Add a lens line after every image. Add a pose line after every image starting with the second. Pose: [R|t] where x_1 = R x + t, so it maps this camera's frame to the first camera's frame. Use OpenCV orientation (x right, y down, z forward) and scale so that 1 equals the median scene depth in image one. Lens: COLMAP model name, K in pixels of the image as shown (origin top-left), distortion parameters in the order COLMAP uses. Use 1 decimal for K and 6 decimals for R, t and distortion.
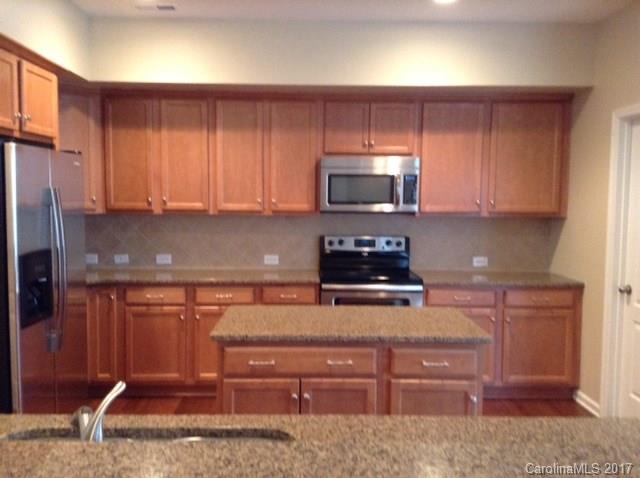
lens RADIAL K [[575.2, 0, 320.0], [0, 575.2, 239.0], [0, 0, 1]] dist [0.016744, -0.012697]
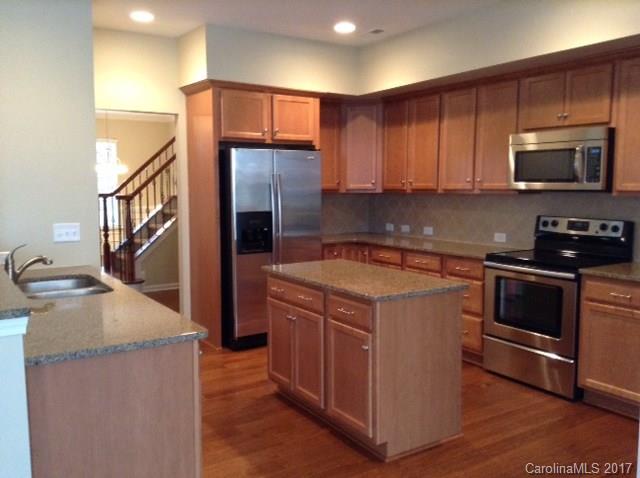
lens RADIAL K [[575.2, 0, 320.0], [0, 575.2, 239.0], [0, 0, 1]] dist [0.016744, -0.012697]
pose [[0.511040, 0.069545, -0.856739, 0.692171], [-0.054706, 0.997332, 0.048325, 0.006603], [0.857815, 0.022172, 0.513481, 0.198766]]
